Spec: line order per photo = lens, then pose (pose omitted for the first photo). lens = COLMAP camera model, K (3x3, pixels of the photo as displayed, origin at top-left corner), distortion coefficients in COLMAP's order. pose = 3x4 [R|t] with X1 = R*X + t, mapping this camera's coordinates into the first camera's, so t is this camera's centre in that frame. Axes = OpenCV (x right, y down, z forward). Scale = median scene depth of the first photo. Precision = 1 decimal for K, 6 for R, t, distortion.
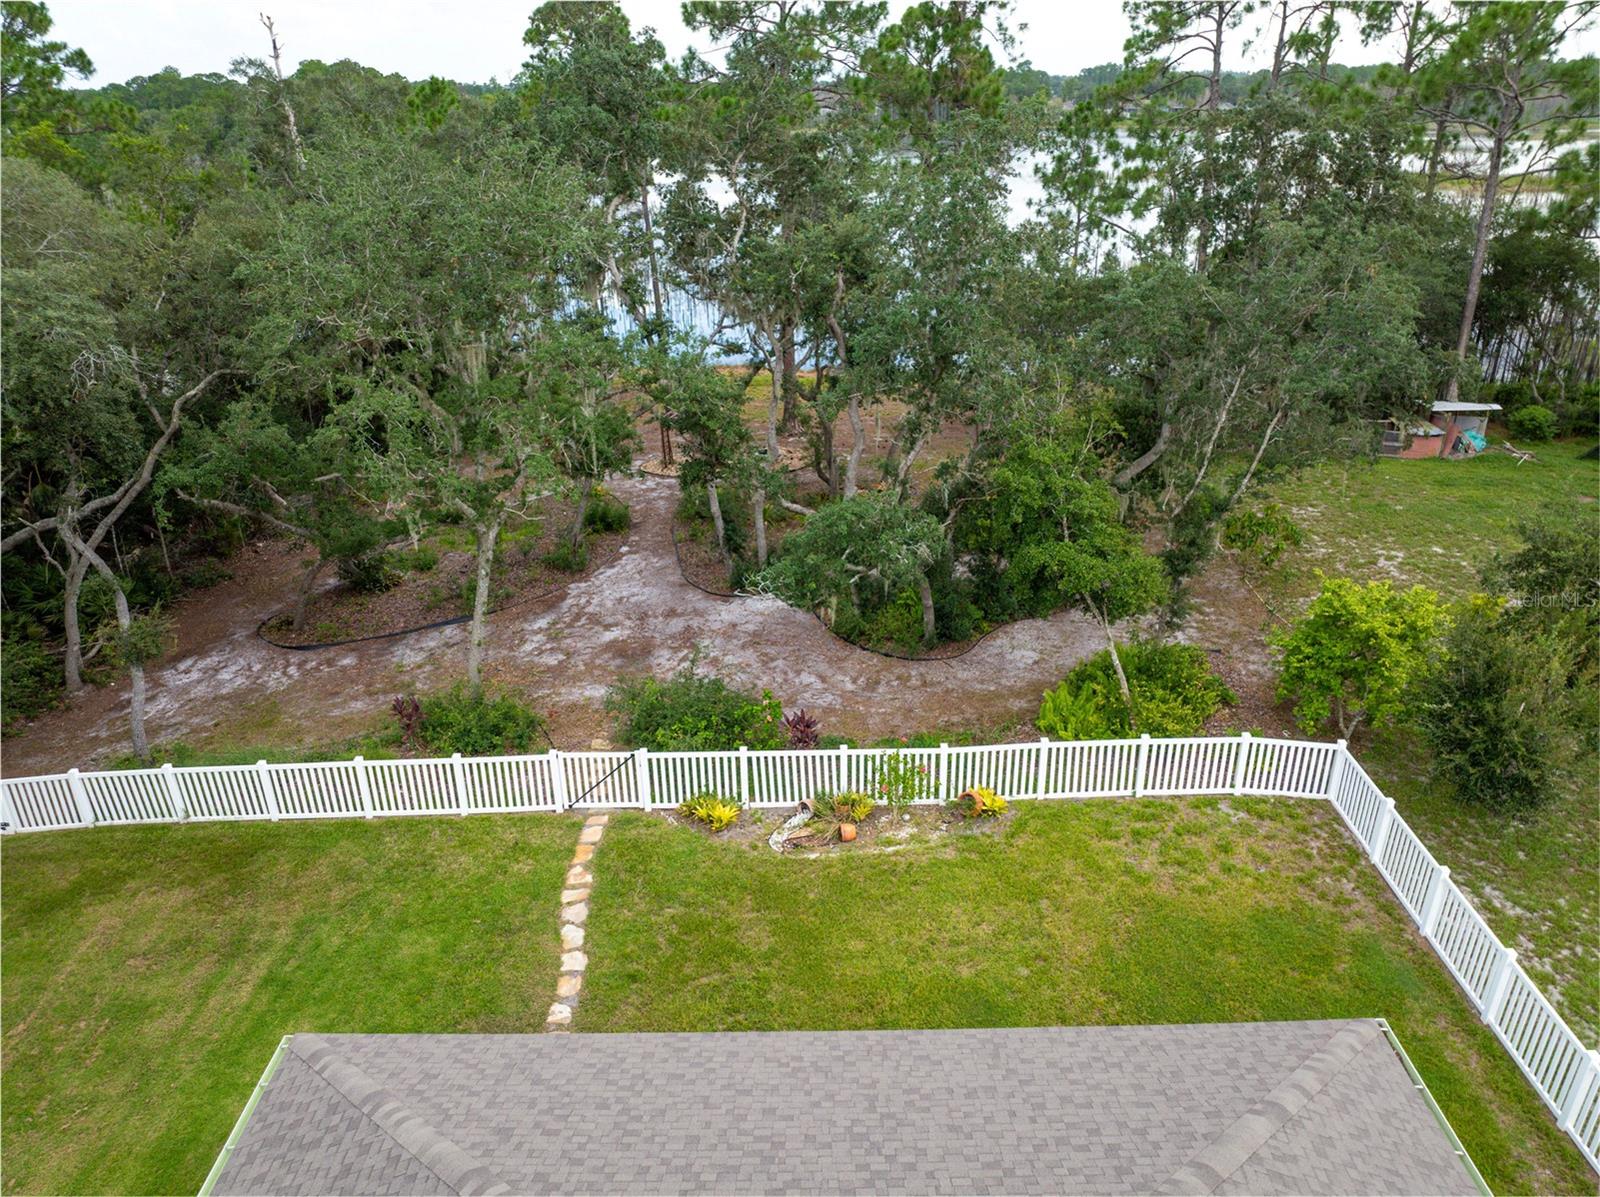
lens RADIAL K [[1131.7, 0, 797.9], [0, 1131.7, 622.0], [0, 0, 1]] dist [-0.033765, -0.003318]
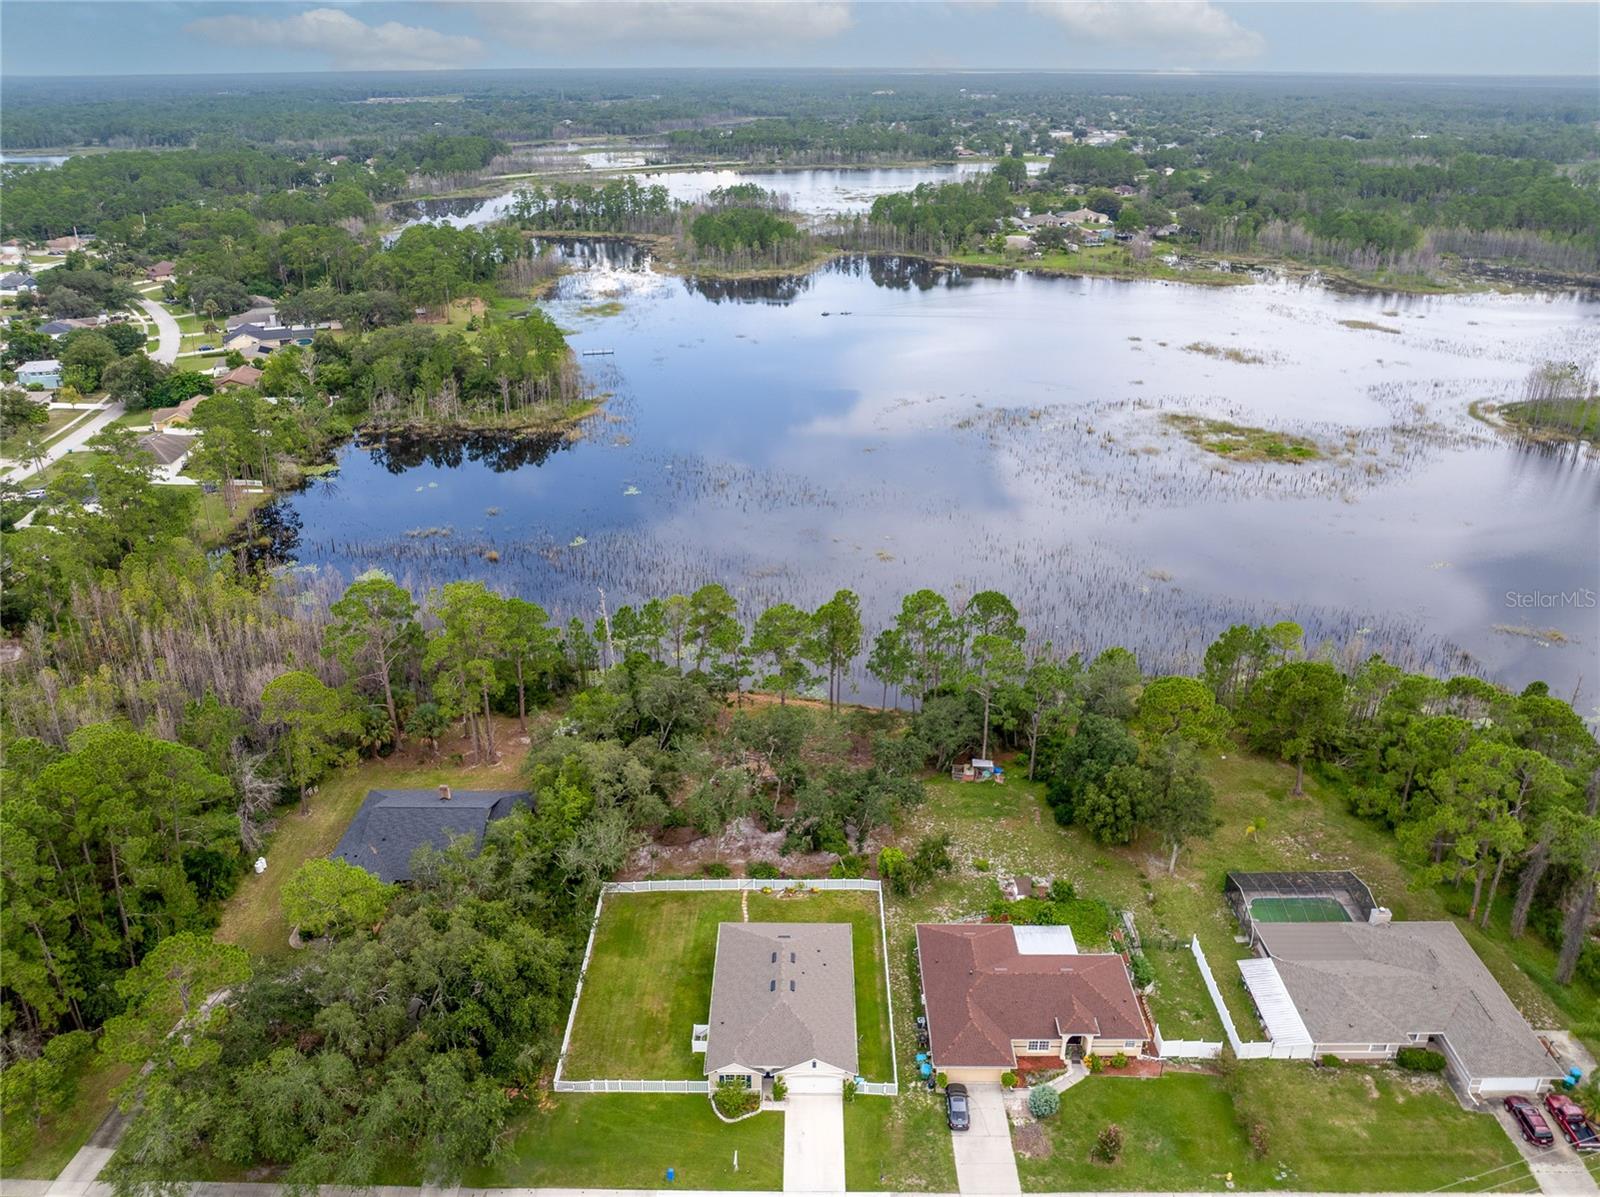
lens RADIAL K [[1140.0, 0, 800.0], [0, 1140.0, 598.5], [0, 0, 1]] dist [-0.037345, -0.001645]
pose [[0.999696, 0.023552, 0.007356, 0.013163], [-0.023394, 0.999509, -0.020850, -1.132558], [-0.007843, 0.020671, 0.999756, -4.530706]]
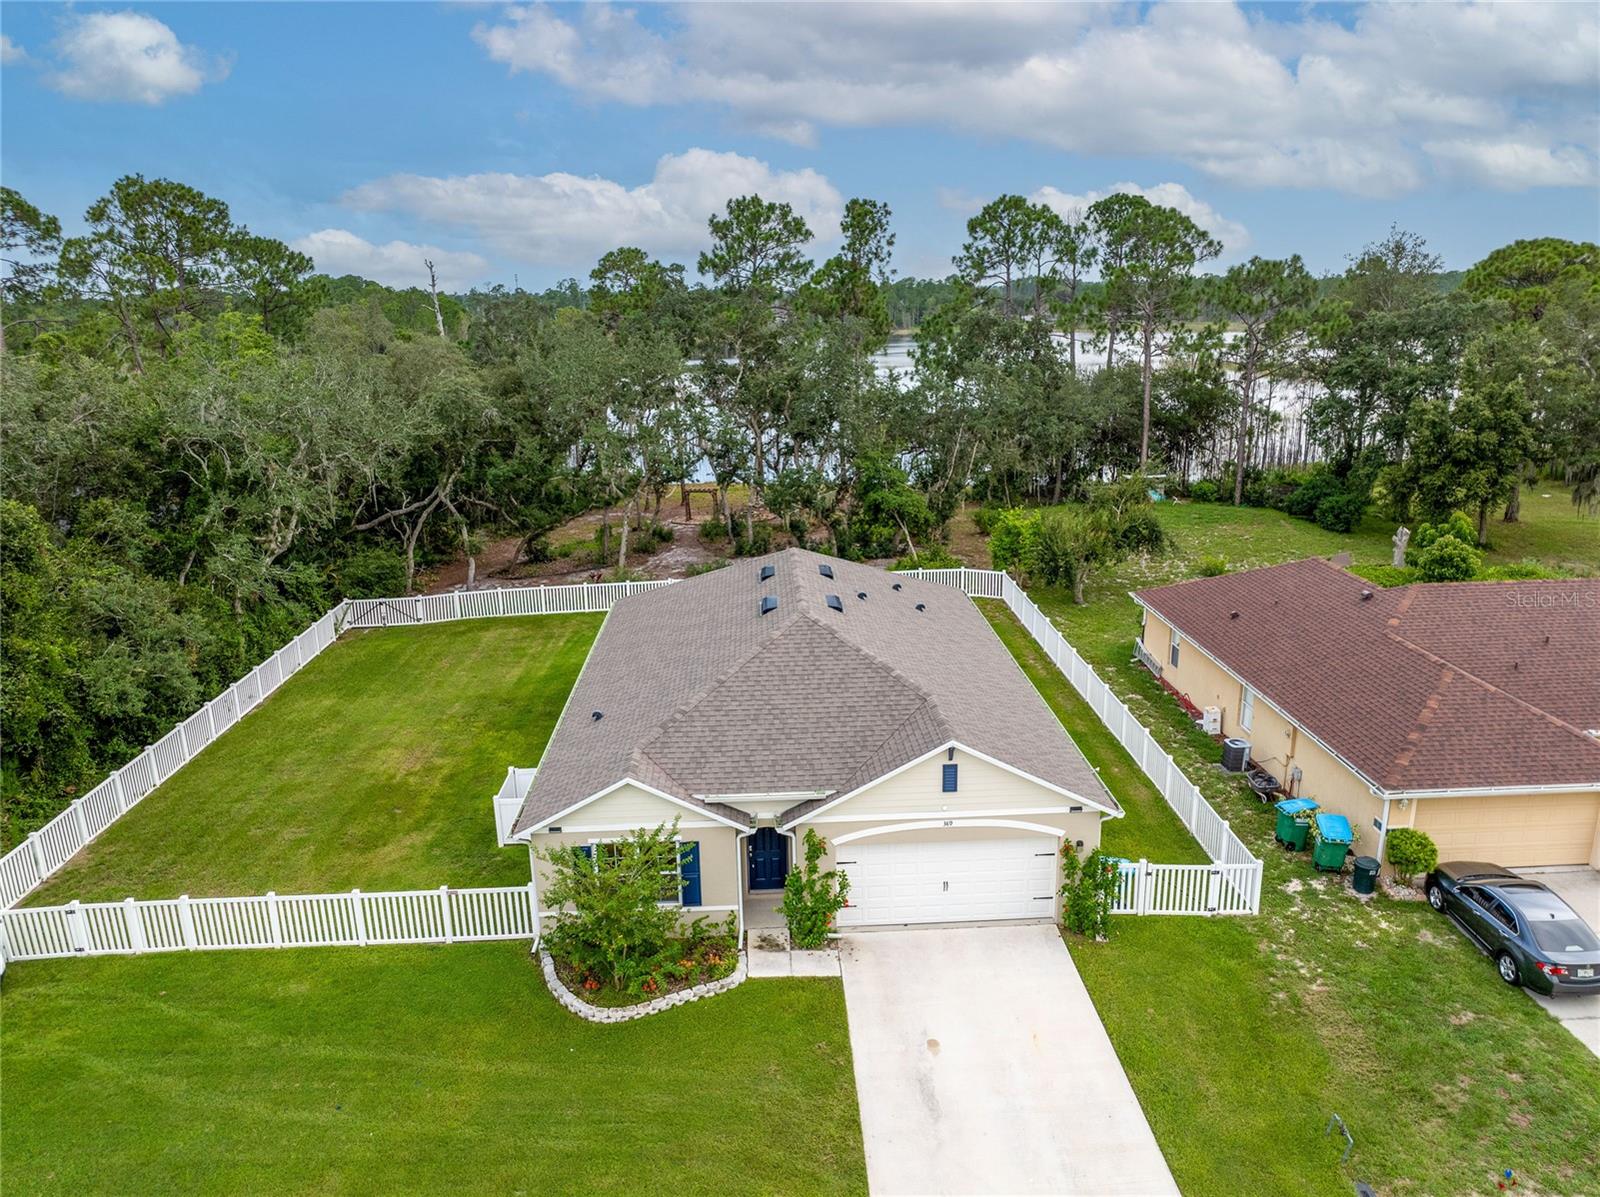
lens RADIAL K [[1136.5, 0, 800.0], [0, 1136.5, 598.5], [0, 0, 1]] dist [-0.050633, 0.020993]
pose [[0.999049, -0.012019, 0.041913, -0.044645], [0.019391, 0.983440, -0.180192, 0.570174], [-0.039054, 0.180834, 0.982738, -1.281294]]
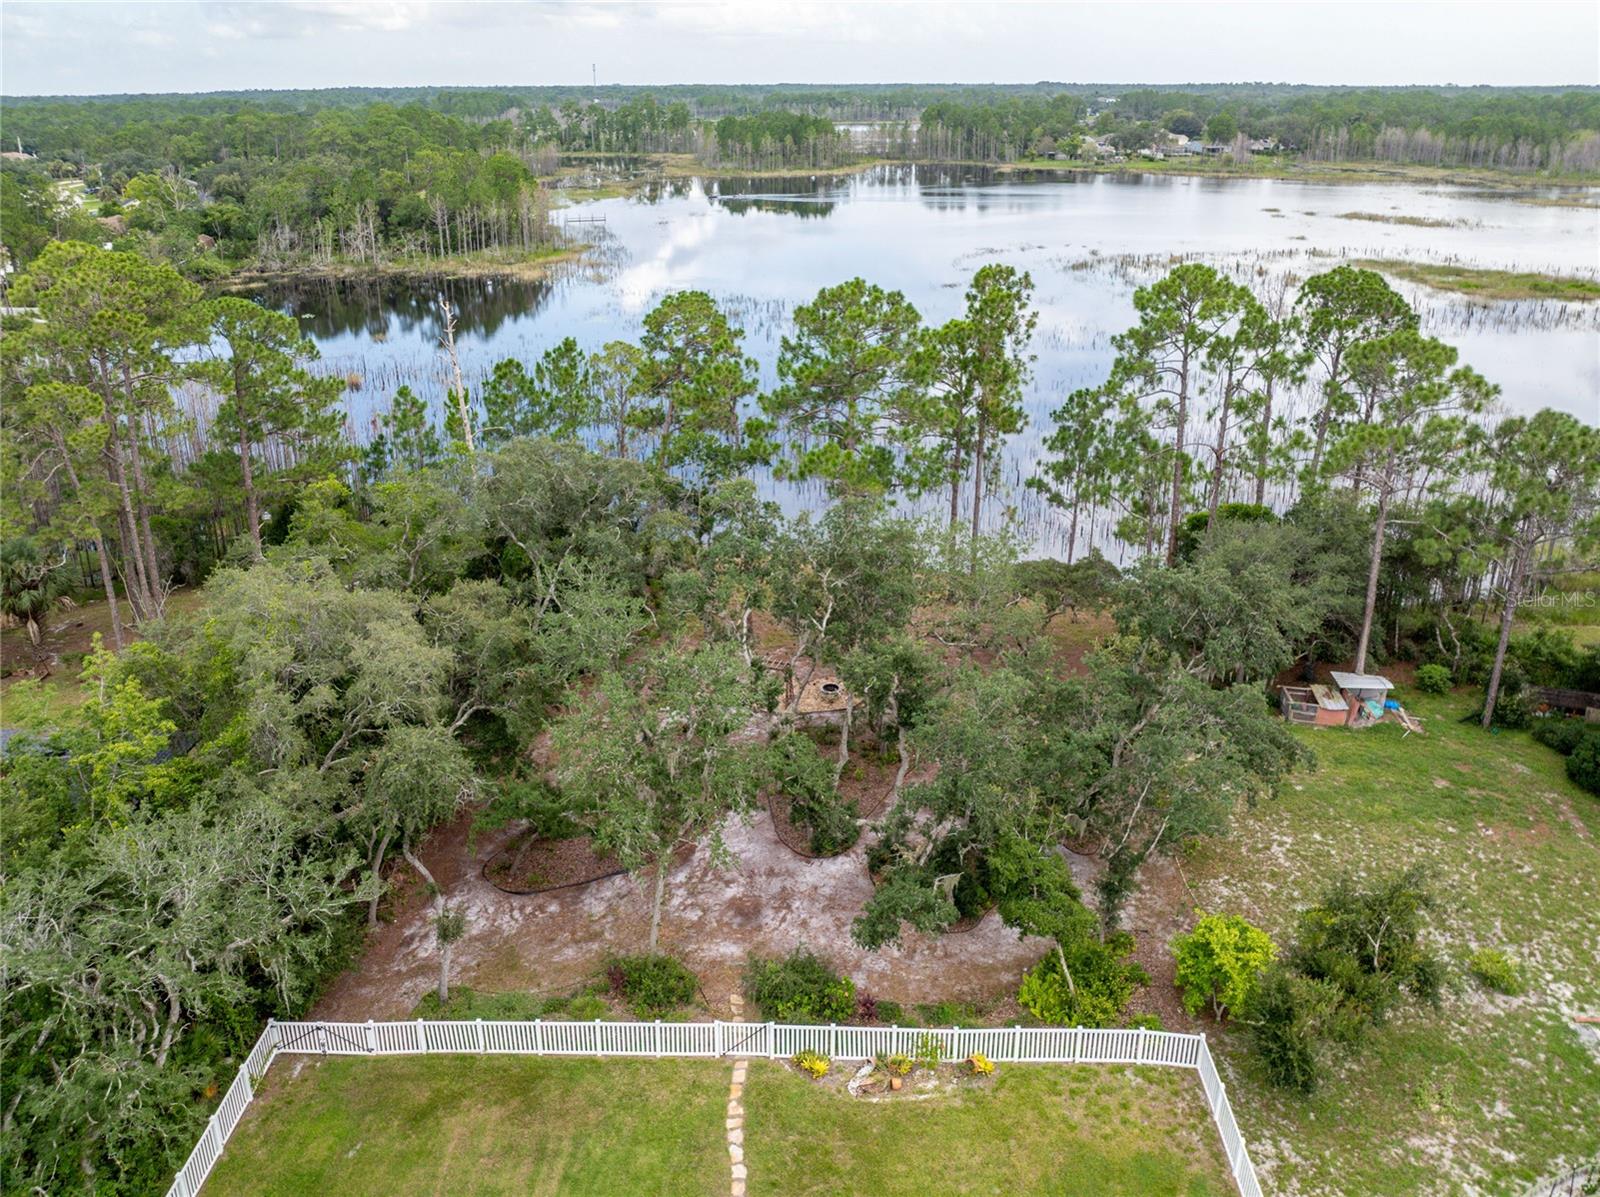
lens RADIAL K [[1175.5, 0, 788.1], [0, 1175.5, 496.8], [0, 0, 1]] dist [-0.031609, -0.001349]
pose [[0.999118, 0.027054, -0.032107, -0.077686], [-0.030359, 0.993756, -0.107369, -0.453430], [0.029002, 0.108249, 0.993701, -0.746631]]
